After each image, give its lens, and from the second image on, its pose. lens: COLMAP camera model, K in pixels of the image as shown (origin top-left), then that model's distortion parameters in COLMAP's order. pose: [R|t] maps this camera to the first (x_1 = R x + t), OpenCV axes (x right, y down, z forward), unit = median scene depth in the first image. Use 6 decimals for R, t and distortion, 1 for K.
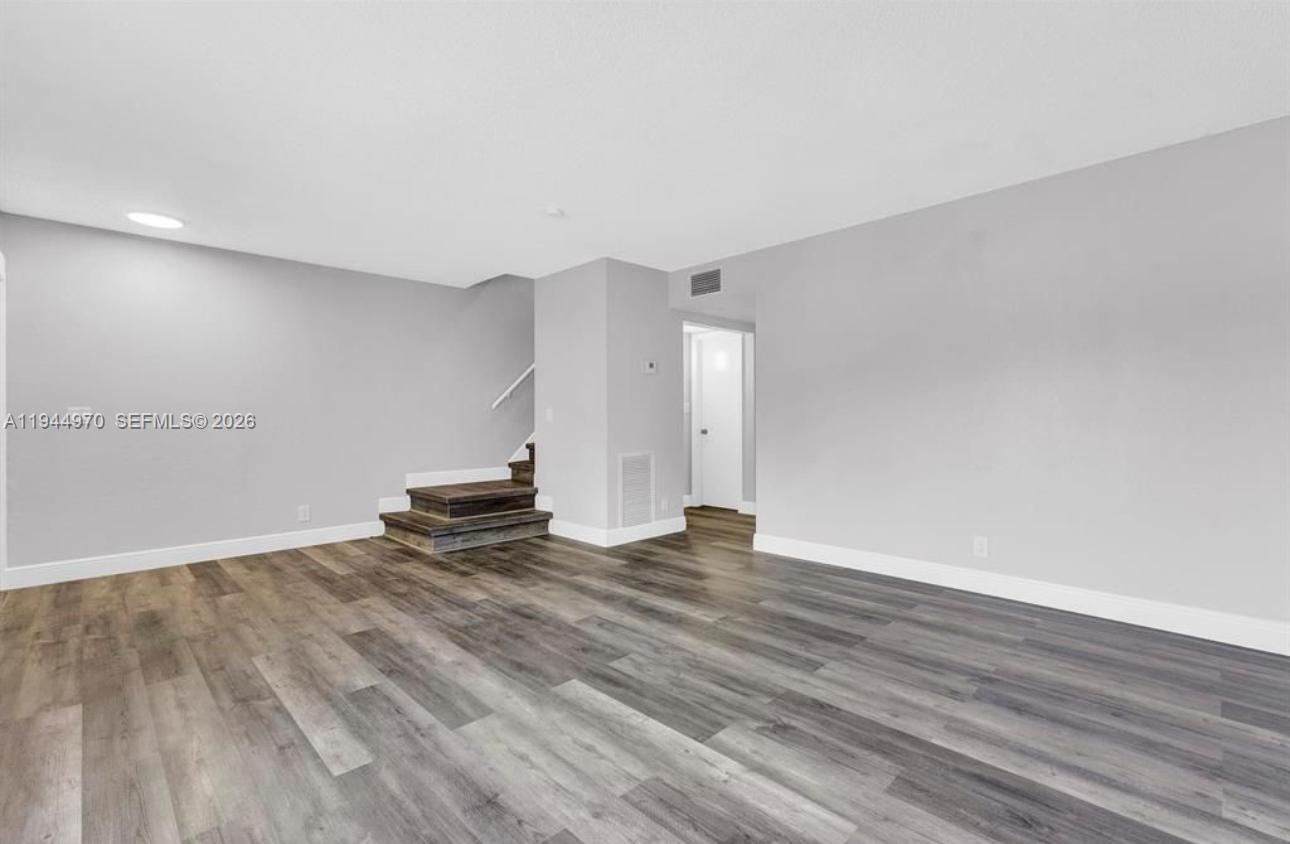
lens RADIAL K [[568.5, 0, 642.5], [0, 568.5, 420.0], [0, 0, 1]] dist [0.001025, -0.000692]
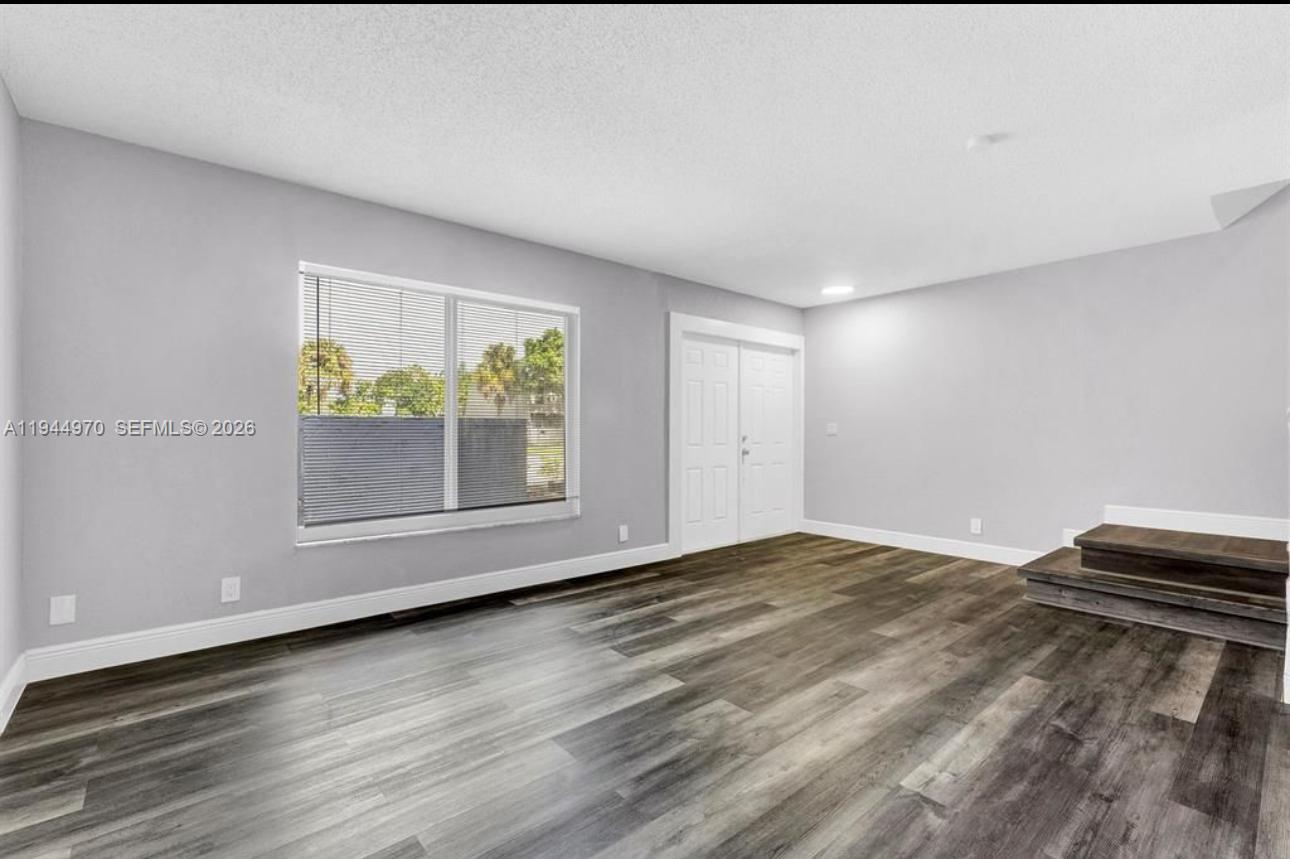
lens RADIAL K [[572.7, 0, 643.9], [0, 572.7, 431.2], [0, 0, 1]] dist [0.002296, -0.000065]
pose [[-0.065795, 0.006367, -0.997813, 0.806132], [-0.007139, 0.999951, 0.006852, -0.008851], [0.997808, 0.007574, -0.065746, 0.865509]]
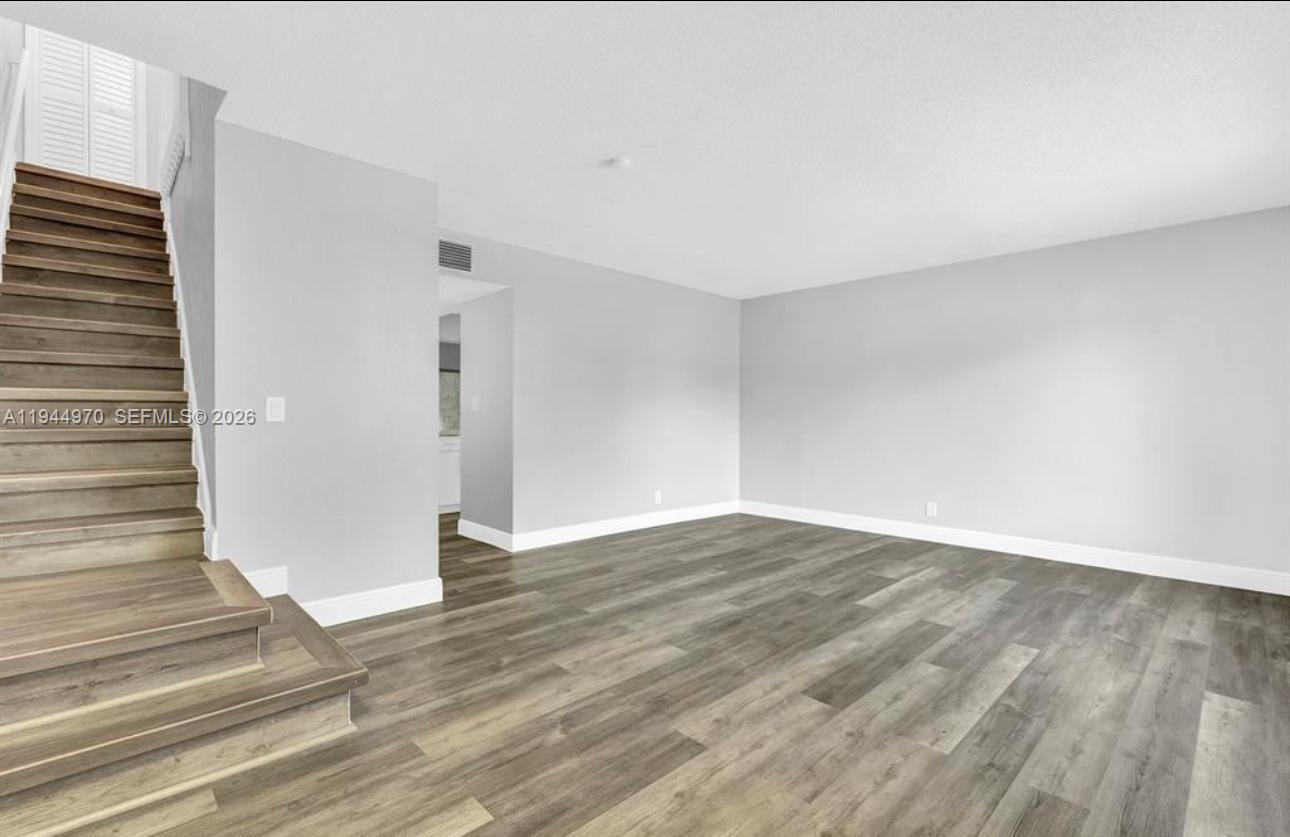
lens RADIAL K [[571.4, 0, 643.7], [0, 571.4, 418.4], [0, 0, 1]] dist [-0.002952, 0.000415]
pose [[0.016739, 0.002935, 0.999856, -1.344571], [-0.001007, 0.999995, -0.002919, 0.003849], [-0.999859, -0.000958, 0.016742, 1.308439]]
